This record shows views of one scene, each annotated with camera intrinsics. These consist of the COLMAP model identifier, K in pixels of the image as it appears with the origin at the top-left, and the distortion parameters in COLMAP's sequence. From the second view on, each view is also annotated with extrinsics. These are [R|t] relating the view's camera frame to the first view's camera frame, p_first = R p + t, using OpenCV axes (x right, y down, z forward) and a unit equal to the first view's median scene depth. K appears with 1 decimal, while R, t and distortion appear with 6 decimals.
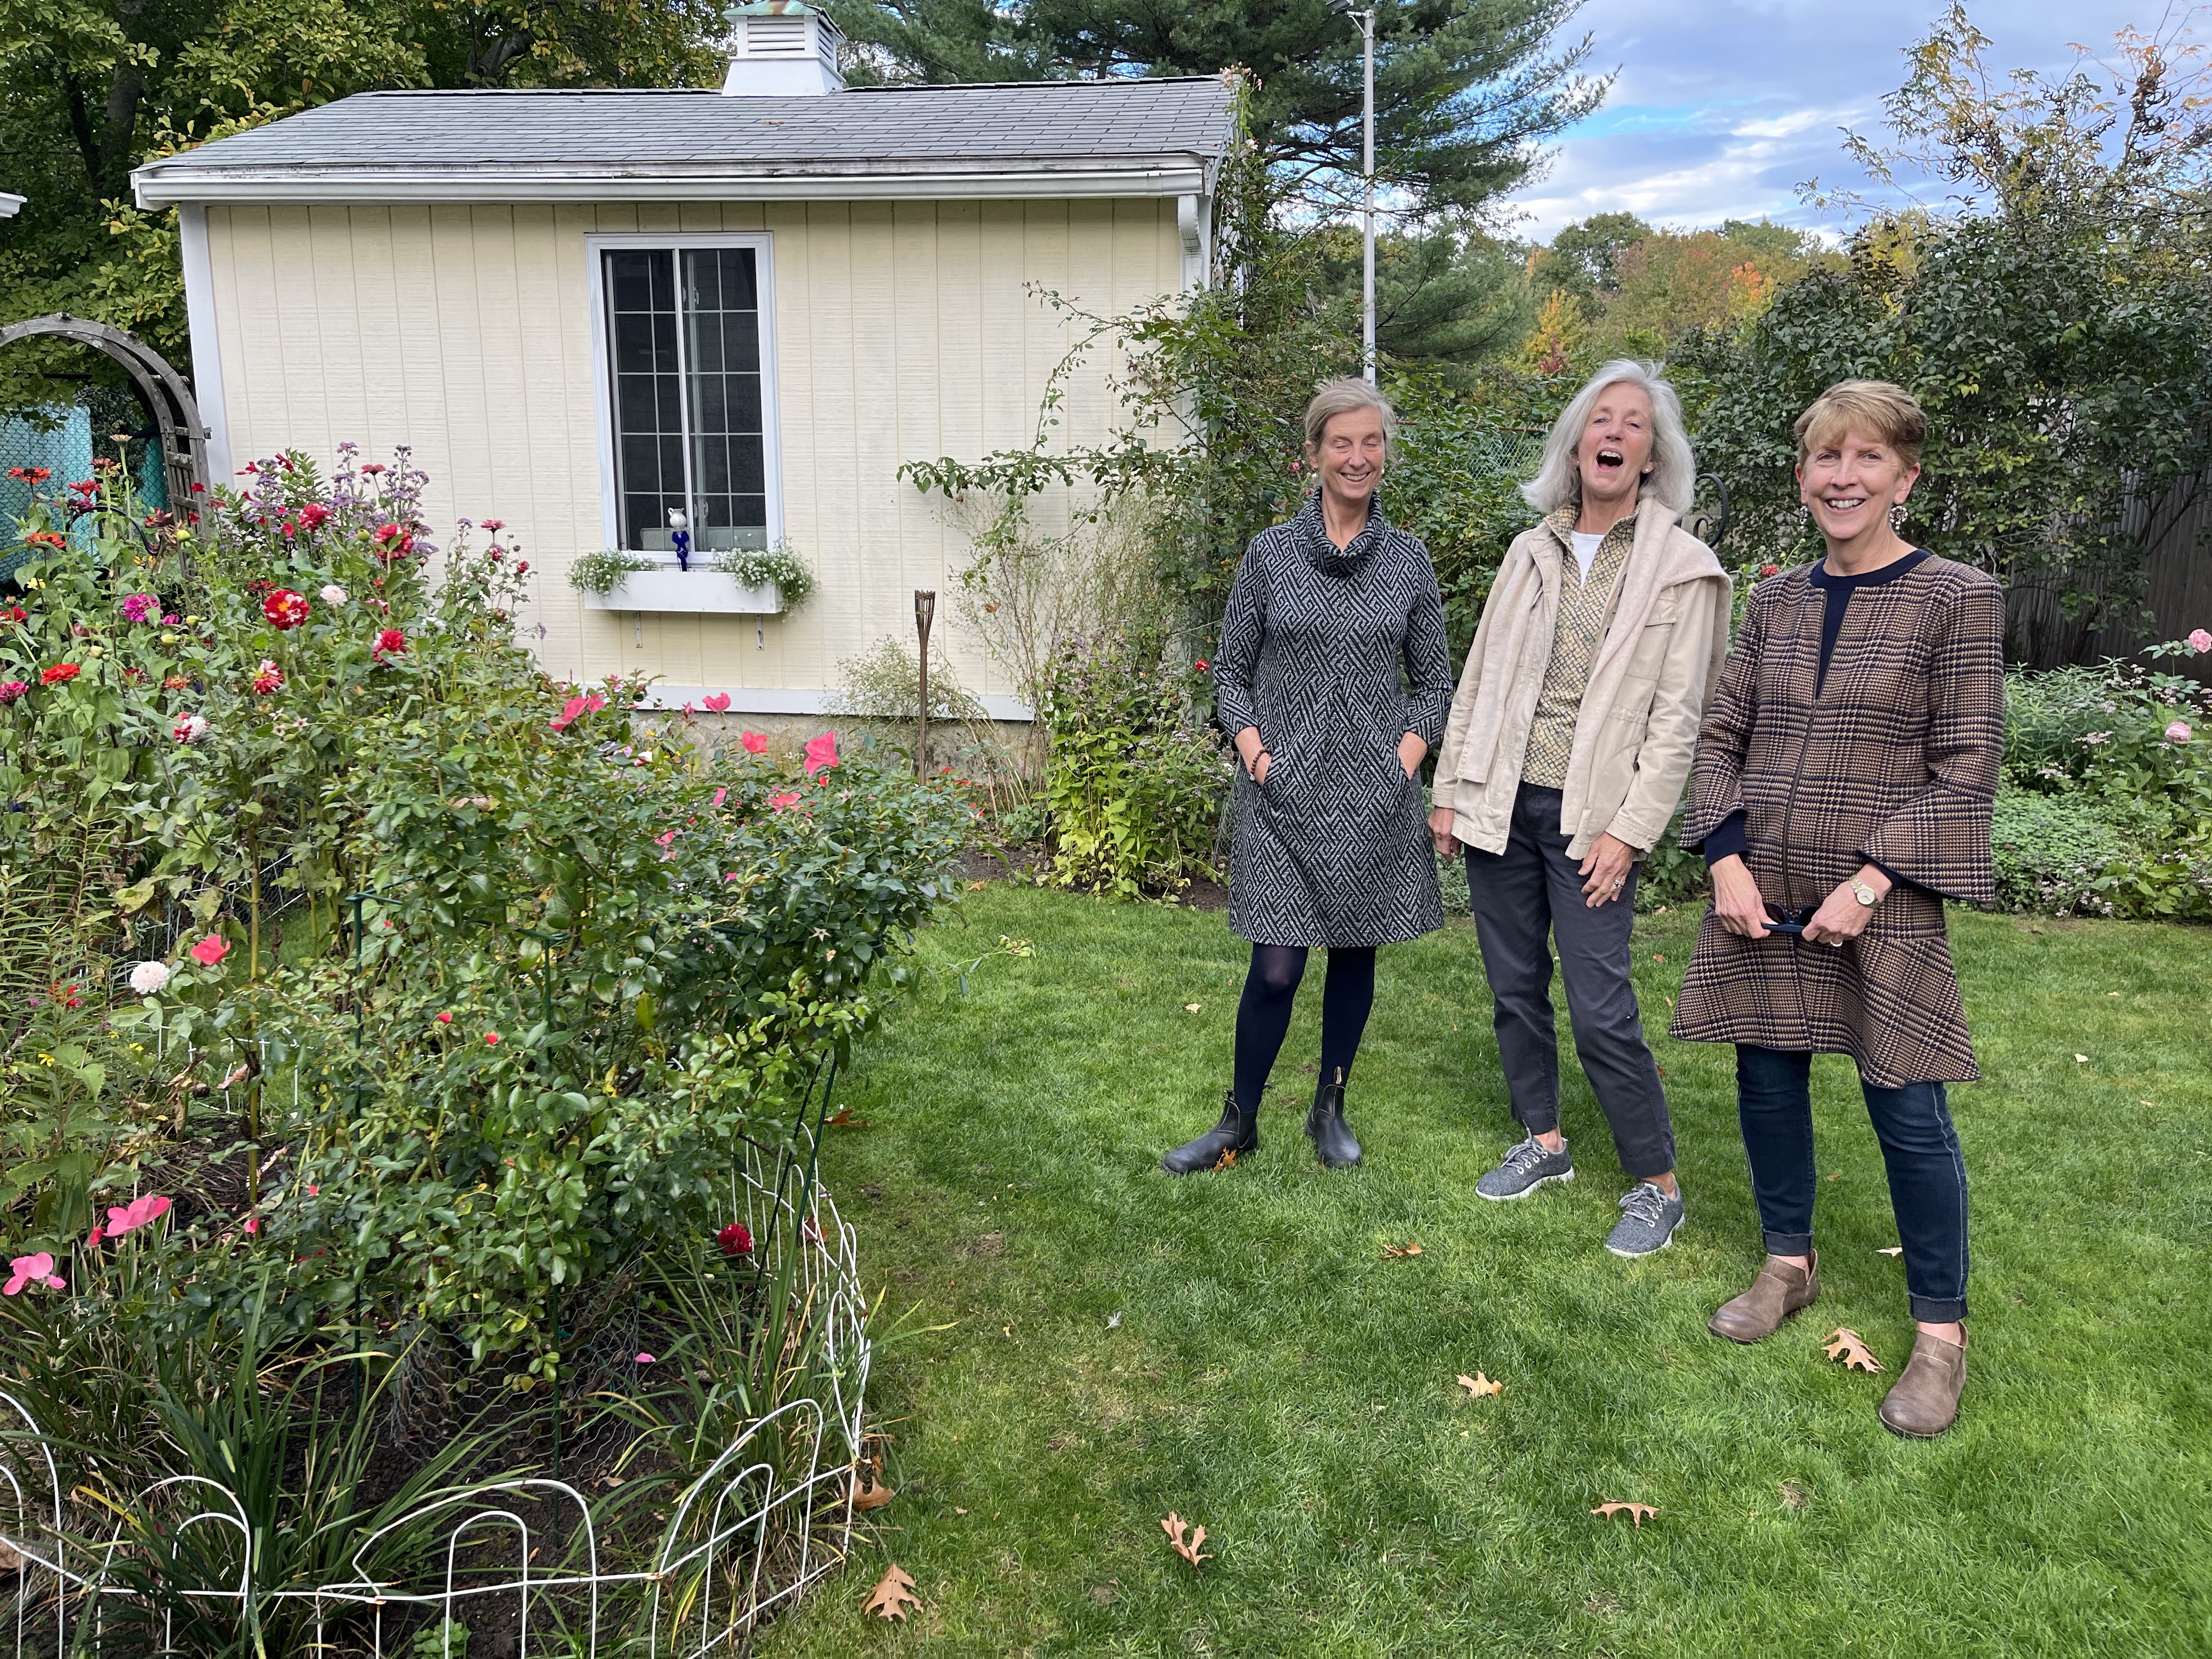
lens RADIAL K [[1670.2, 0, 1105.0], [0, 1670.2, 832.6], [0, 0, 1]] dist [0.052515, 0.001990]
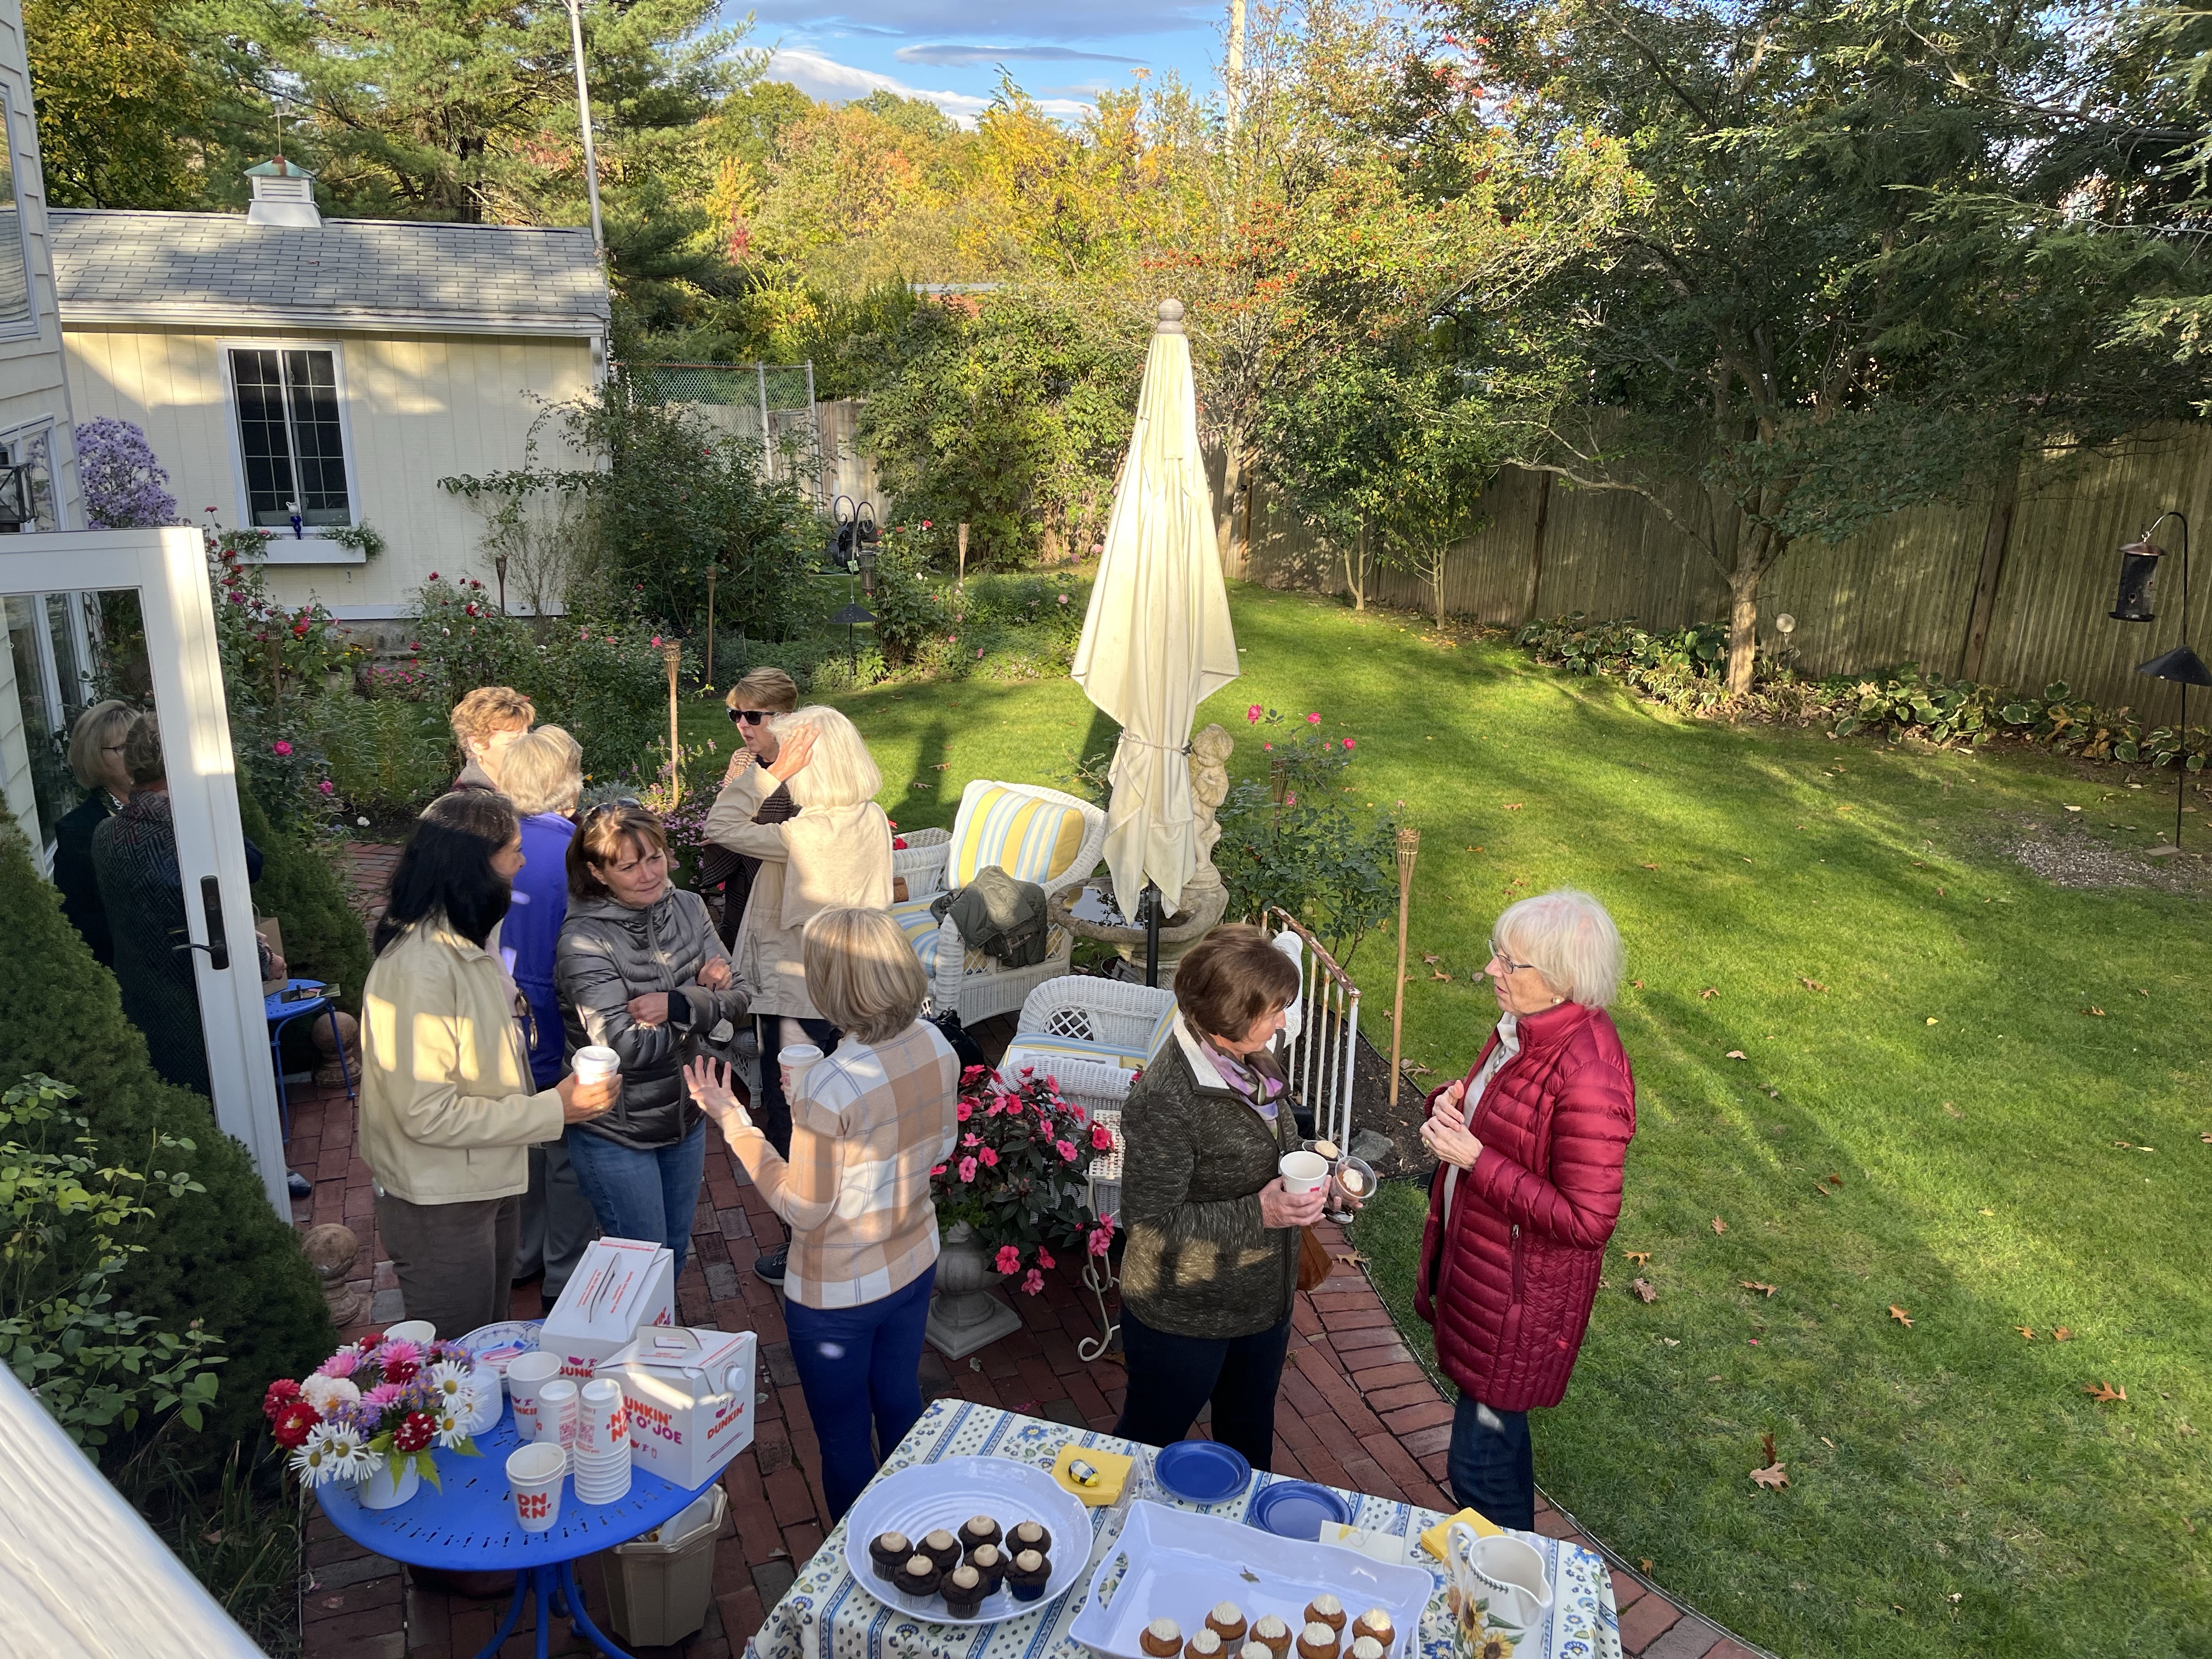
lens RADIAL K [[1670.2, 0, 1105.1], [0, 1670.2, 834.1], [0, 0, 1]] dist [0.052515, 0.001990]
pose [[0.891017, -0.108984, 0.440694, -0.314439], [0.051661, 0.988792, 0.140079, -0.057987], [-0.451021, -0.102046, 0.886661, -0.928301]]
